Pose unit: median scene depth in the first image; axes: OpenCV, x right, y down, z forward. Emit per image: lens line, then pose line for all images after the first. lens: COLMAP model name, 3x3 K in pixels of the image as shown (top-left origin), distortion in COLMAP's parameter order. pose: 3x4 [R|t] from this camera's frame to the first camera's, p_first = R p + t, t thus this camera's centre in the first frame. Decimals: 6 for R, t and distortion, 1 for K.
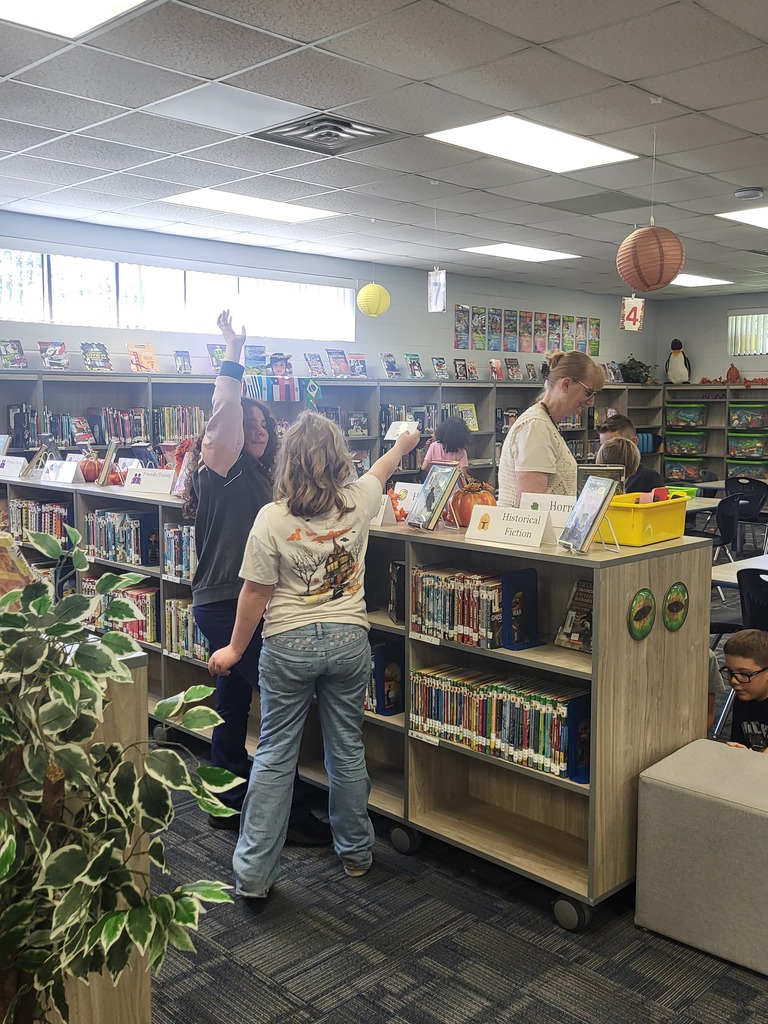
lens RADIAL K [[996.1, 0, 385.1], [0, 996.1, 510.4], [0, 0, 1]] dist [0.005633, 0.000000]
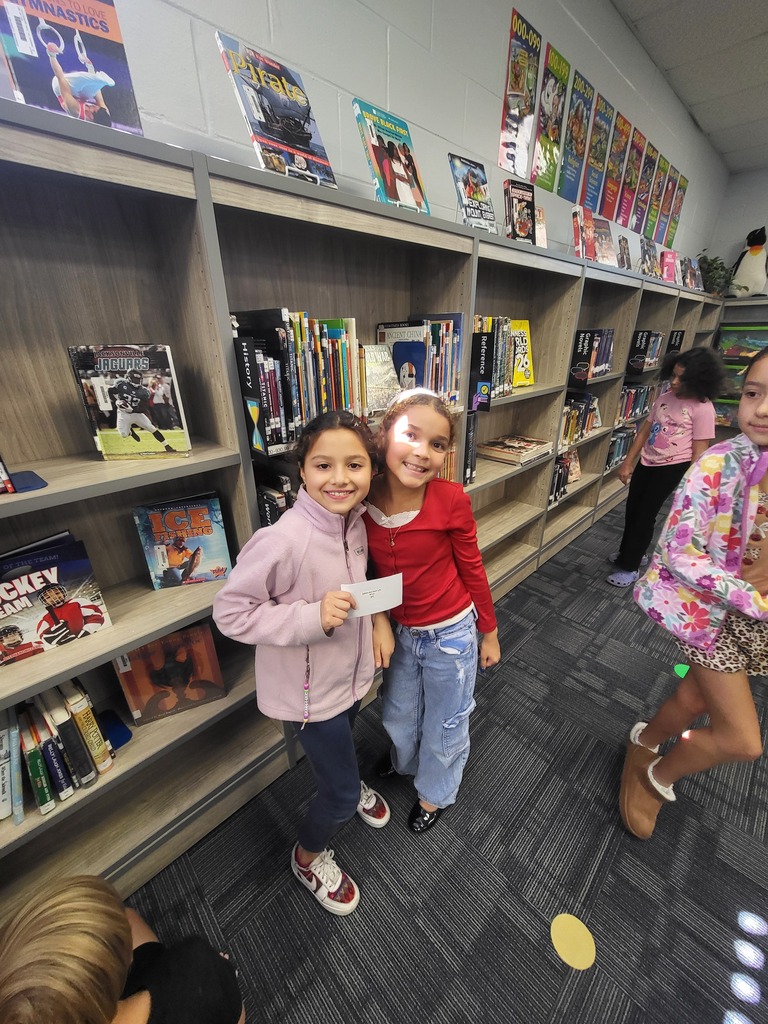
lens RADIAL K [[403.6, 0, 386.9], [0, 403.6, 509.7], [0, 0, 1]] dist [0.004045, -0.000573]
pose [[0.999956, -0.005289, -0.007684, 0.027138], [0.007318, 0.955590, 0.294609, -0.083181], [0.005785, -0.294652, 0.955587, 0.834653]]
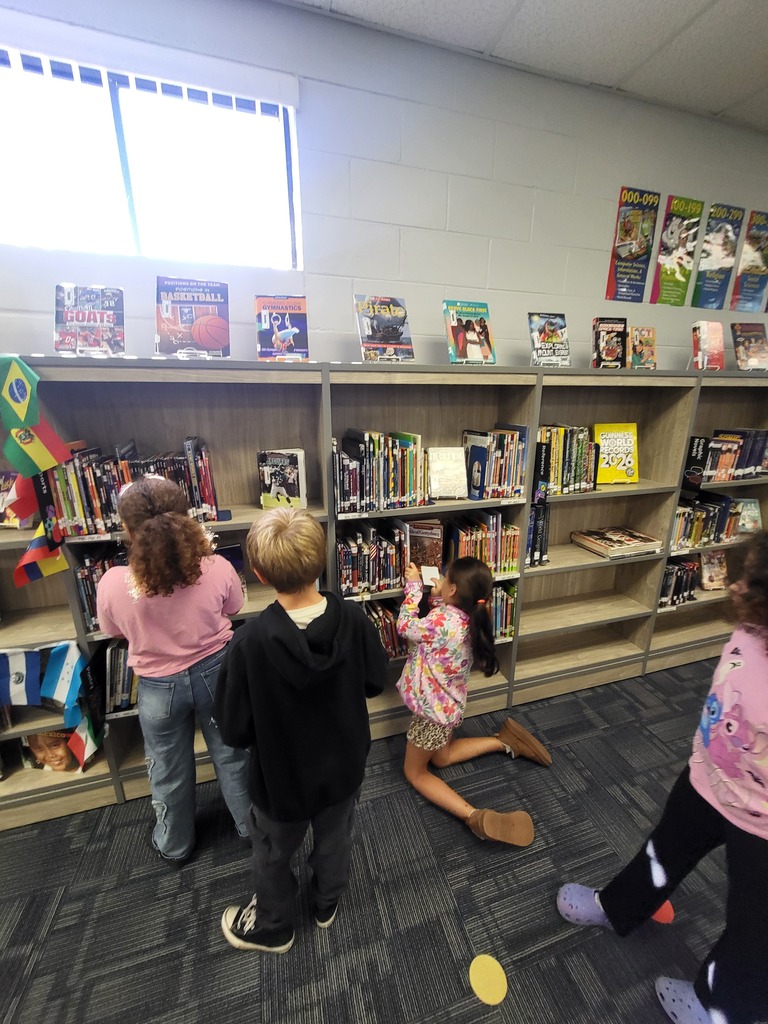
lens RADIAL K [[403.6, 0, 382.6], [0, 403.6, 509.7], [0, 0, 1]] dist [0.004045, -0.000573]
pose [[0.881796, 0.128104, -0.453900, 0.078624], [-0.053911, 0.983475, 0.172832, -0.097724], [0.468539, -0.127932, 0.874131, 0.804284]]
